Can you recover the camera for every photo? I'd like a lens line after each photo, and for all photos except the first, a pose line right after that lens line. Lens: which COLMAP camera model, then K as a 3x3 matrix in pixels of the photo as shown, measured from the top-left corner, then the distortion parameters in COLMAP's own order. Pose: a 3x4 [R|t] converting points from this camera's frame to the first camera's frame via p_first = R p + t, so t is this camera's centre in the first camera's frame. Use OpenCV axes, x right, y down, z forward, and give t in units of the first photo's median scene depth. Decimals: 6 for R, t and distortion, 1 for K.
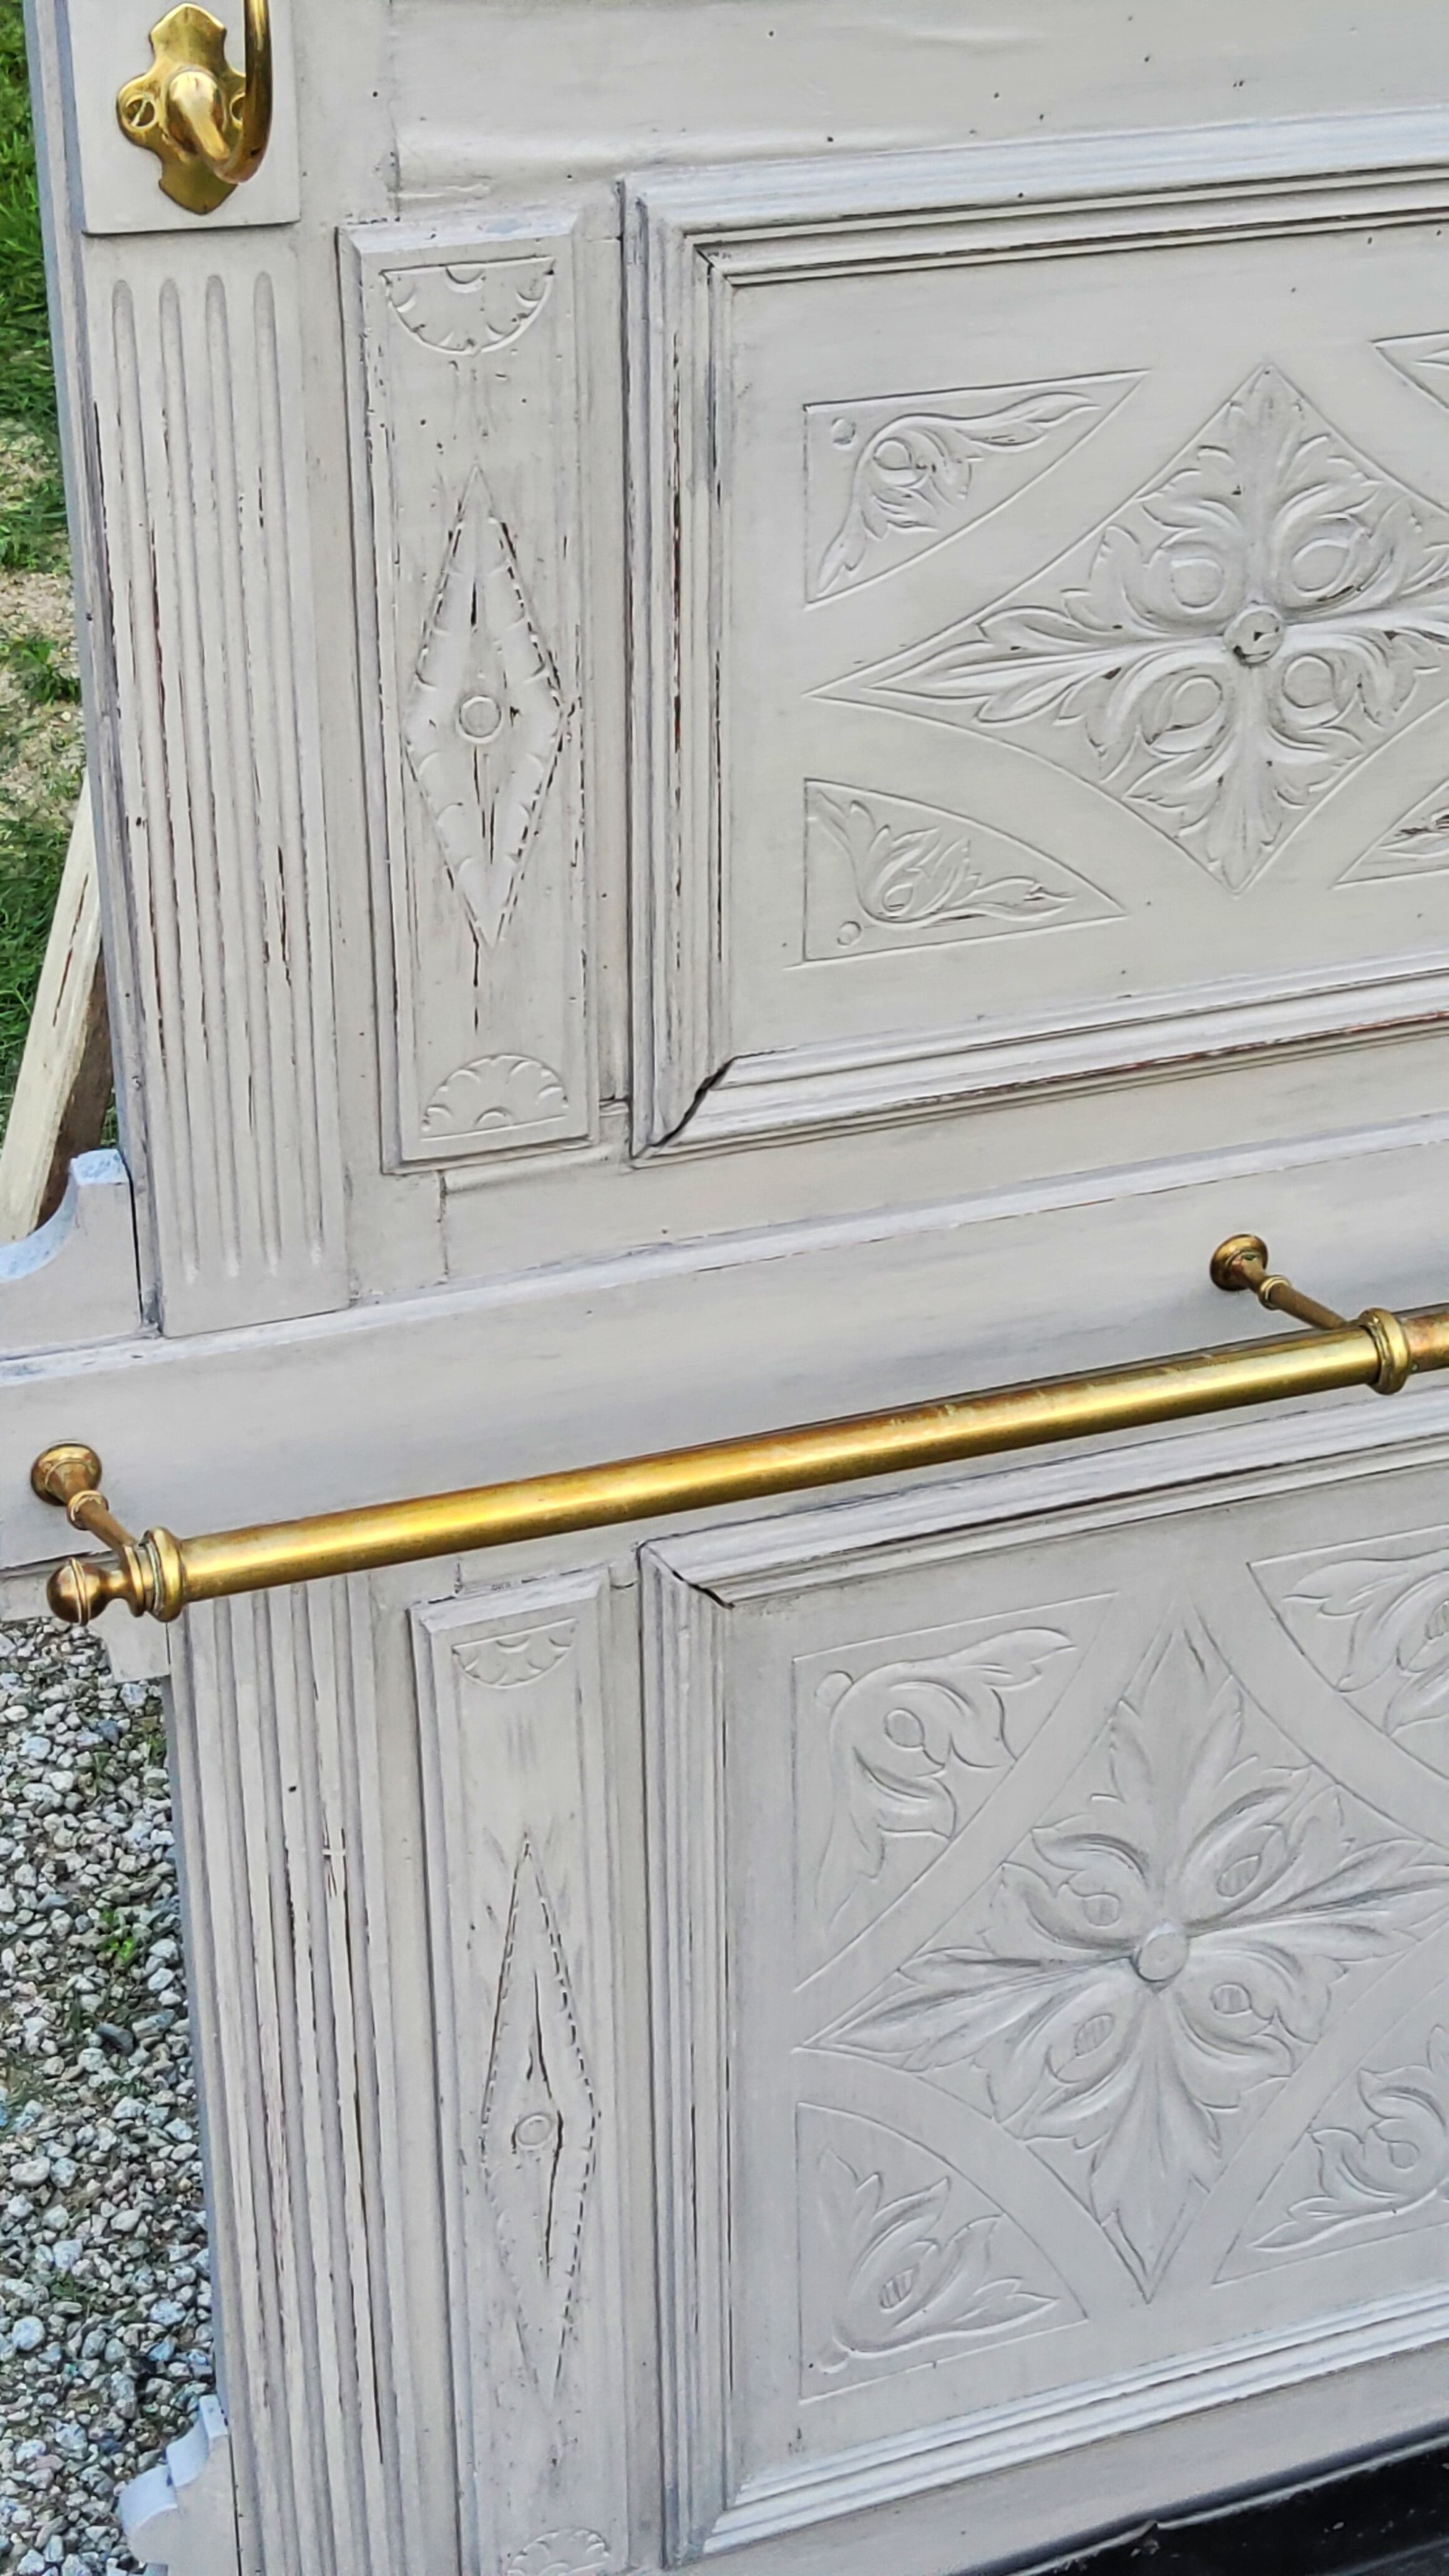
lens RADIAL K [[4081.7, 0, 740.7], [0, 4081.7, 1273.0], [0, 0, 1]] dist [0.126314, 0.000000]
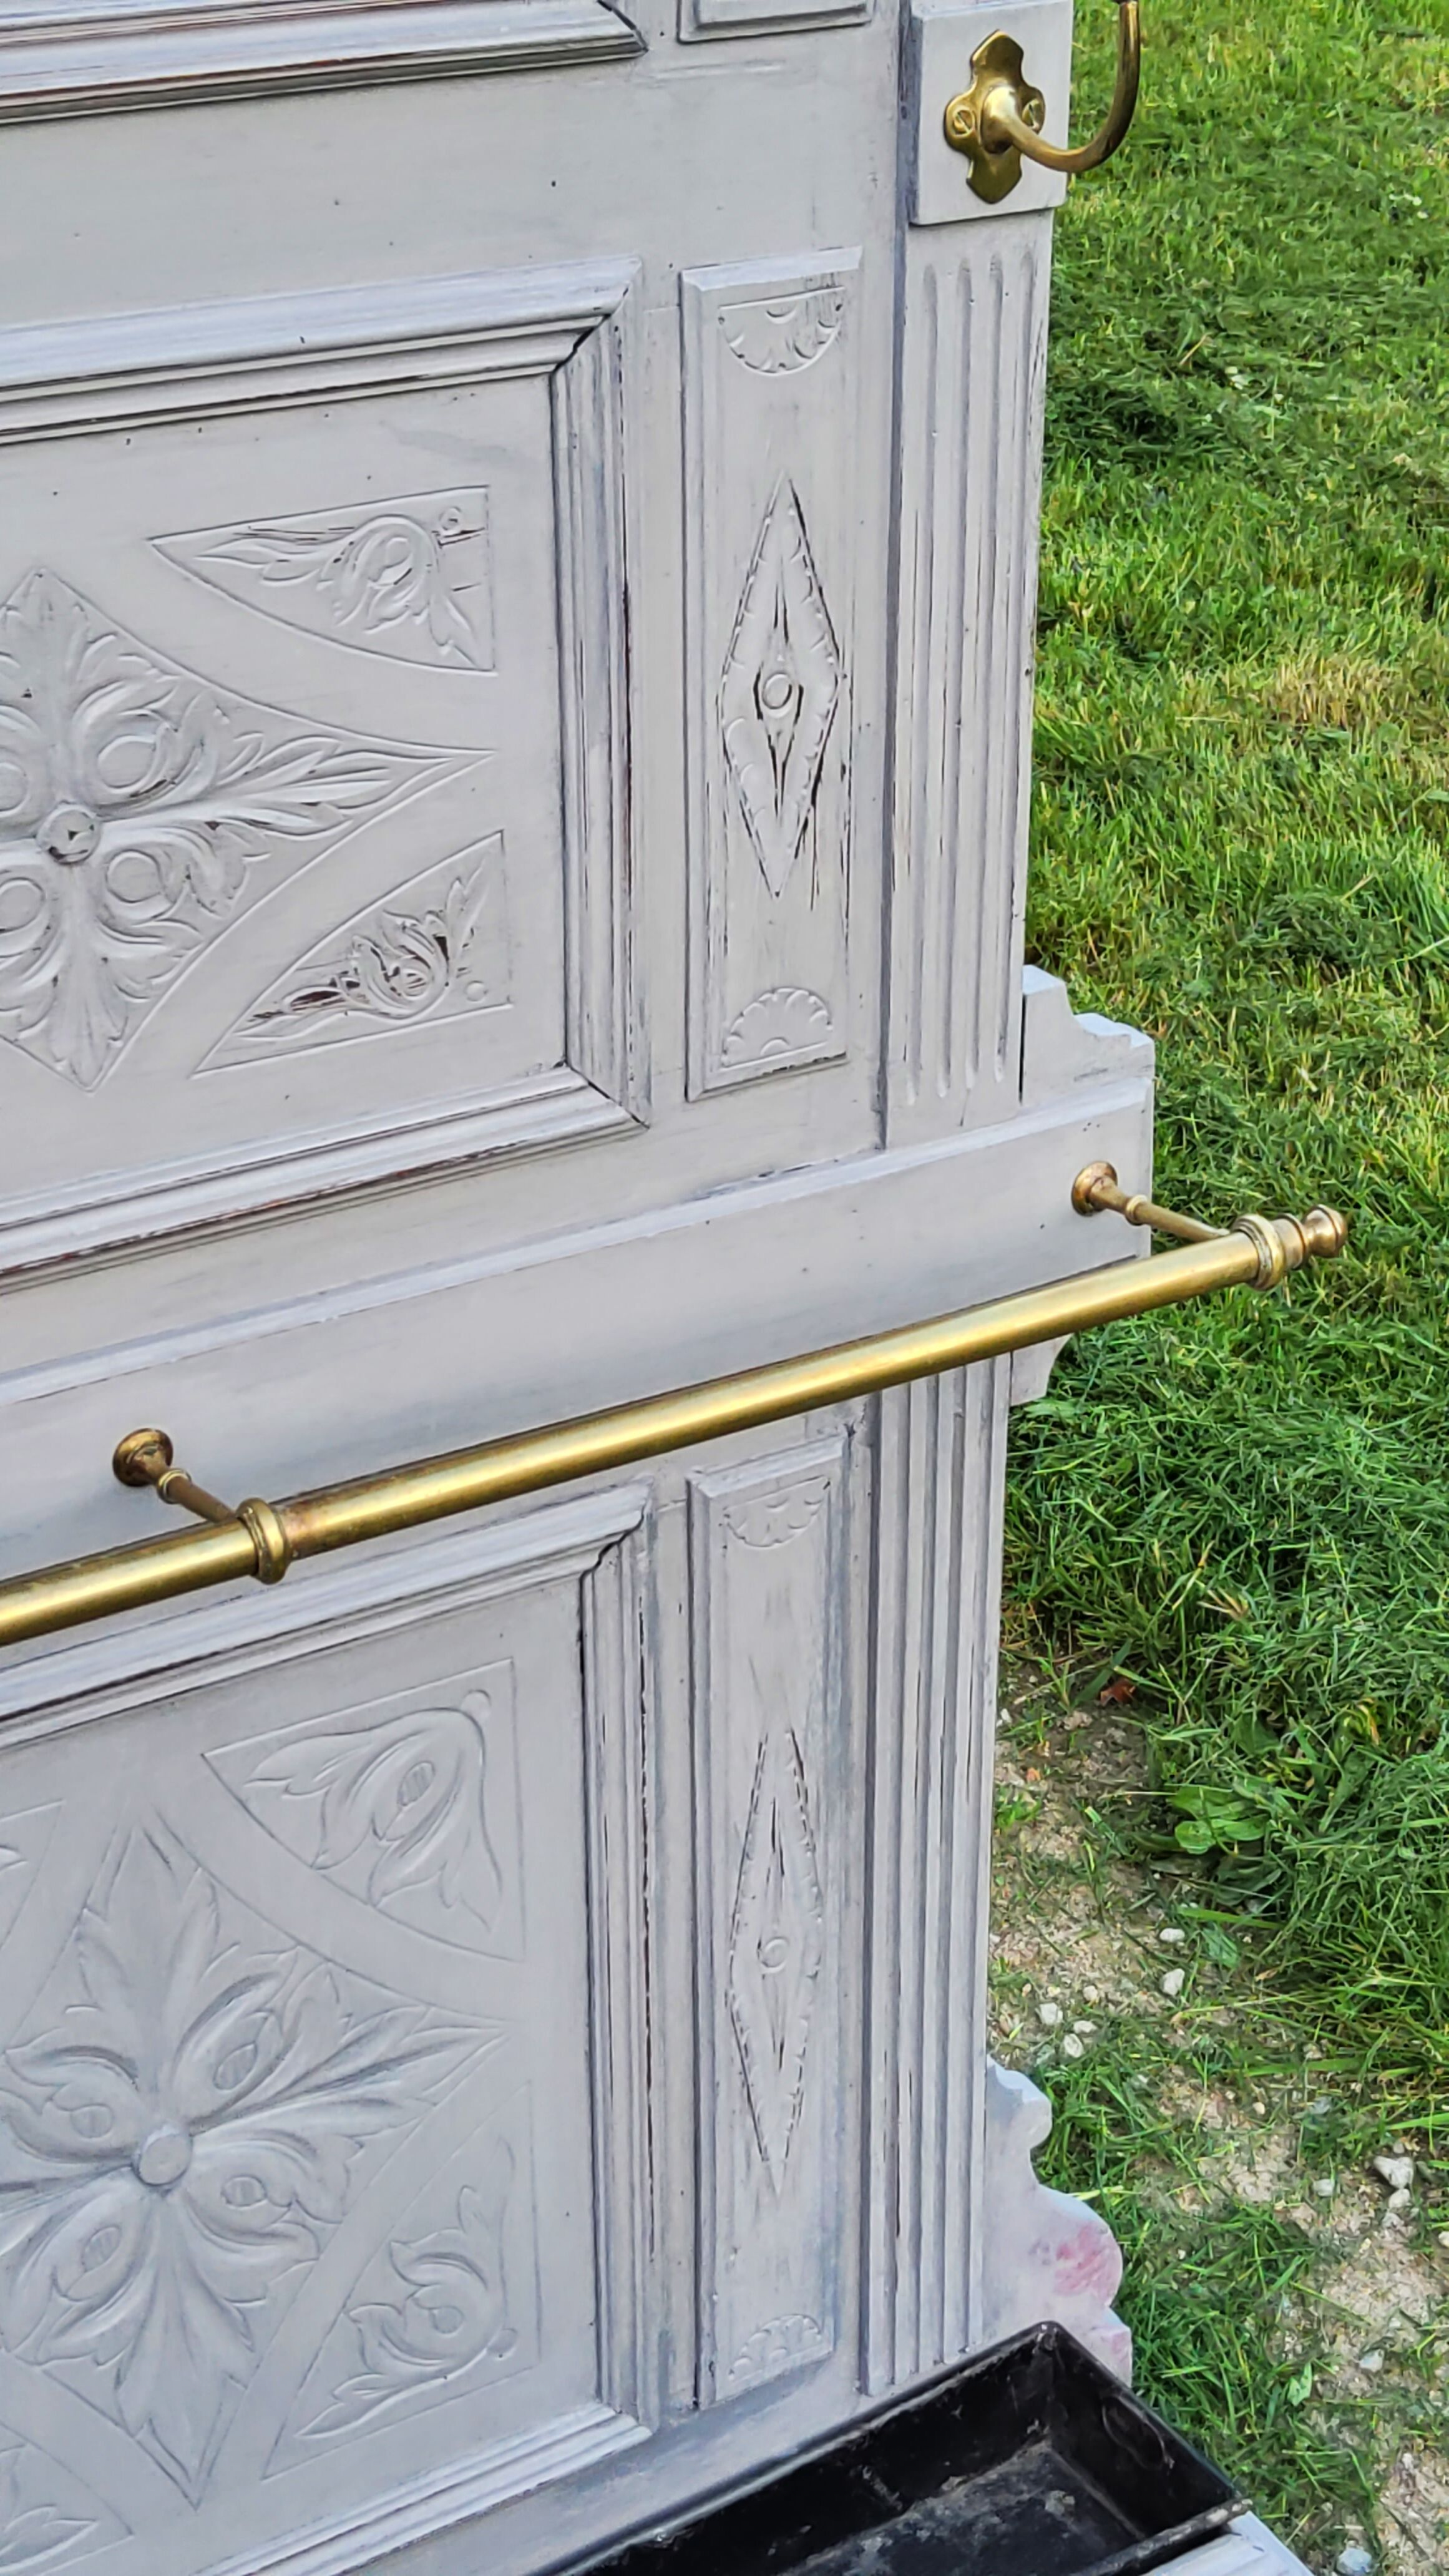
lens RADIAL K [[4081.7, 0, 746.9], [0, 4081.7, 1272.7], [0, 0, 1]] dist [0.126314, 0.000000]
pose [[0.983143, -0.085017, 0.161867, 0.114228], [0.088830, 0.995911, -0.016449, -0.018659], [-0.159807, 0.030551, 0.986675, -0.001586]]
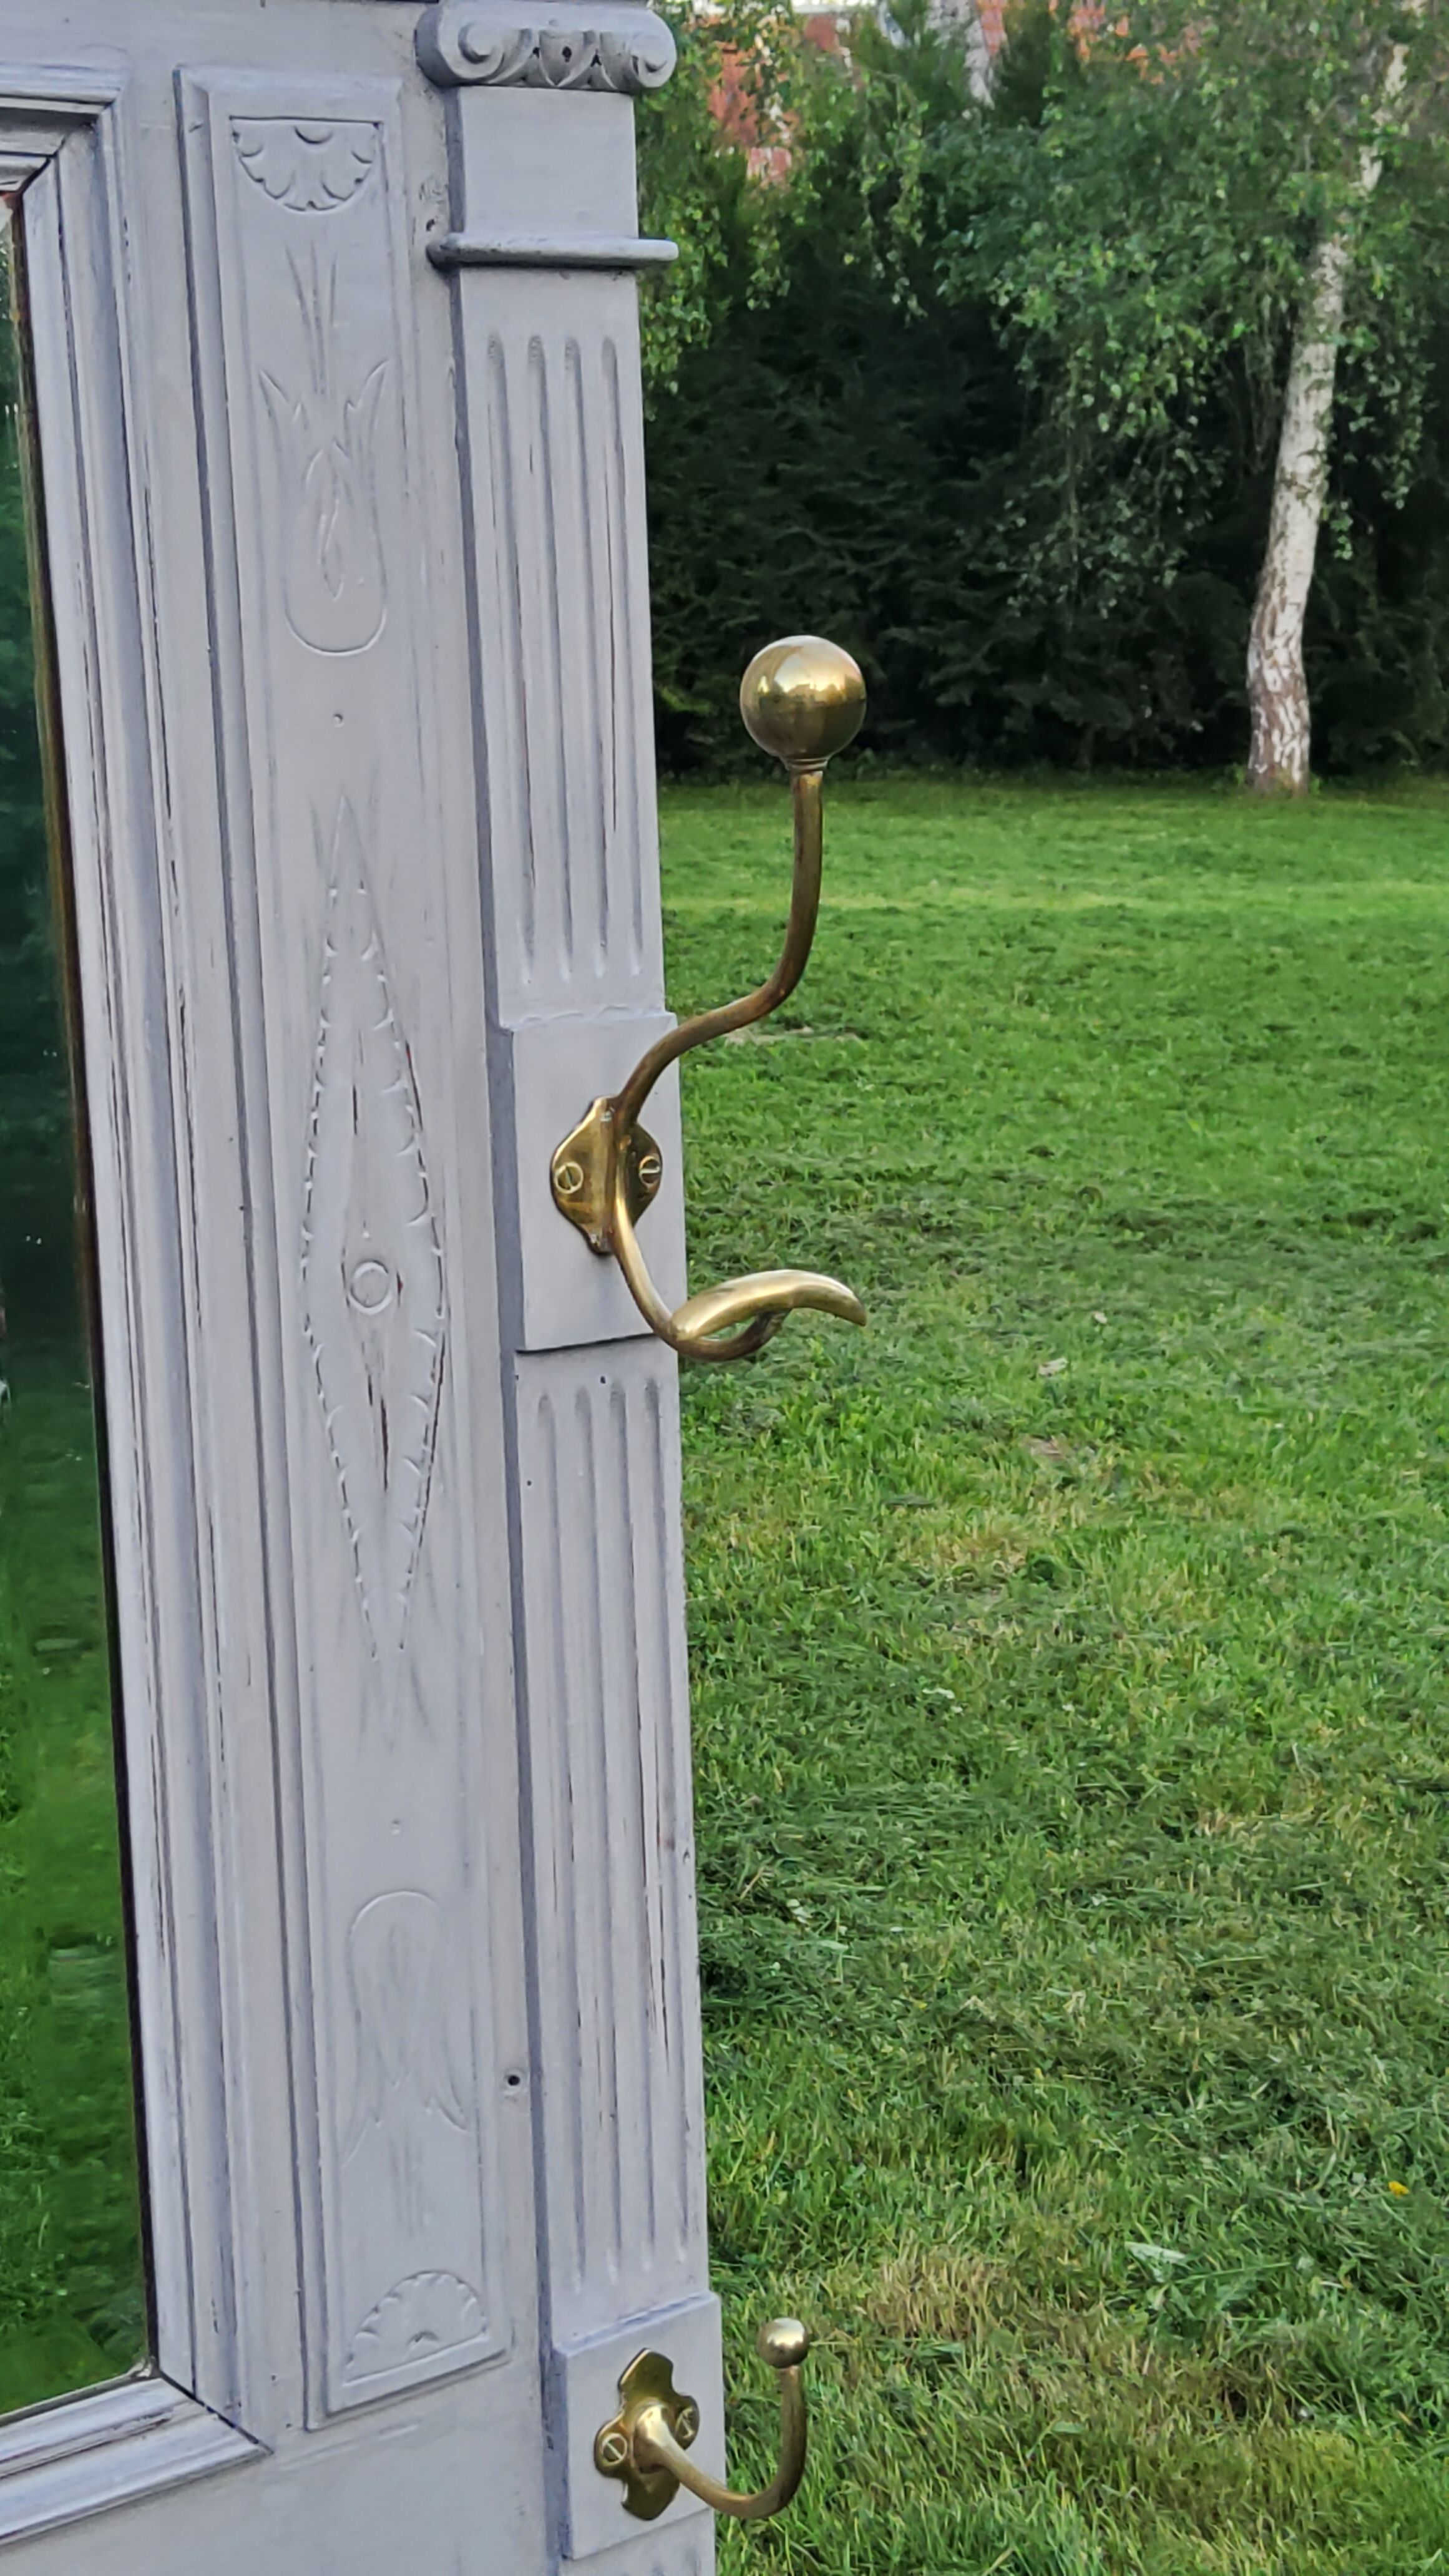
lens RADIAL K [[4081.7, 0, 746.4], [0, 4081.7, 1241.4], [0, 0, 1]] dist [0.126314, 0.000000]
pose [[0.951600, -0.080879, 0.296505, 0.126046], [0.174615, 0.936195, -0.305037, -0.275234], [-0.252915, 0.342048, 0.905007, 0.026621]]
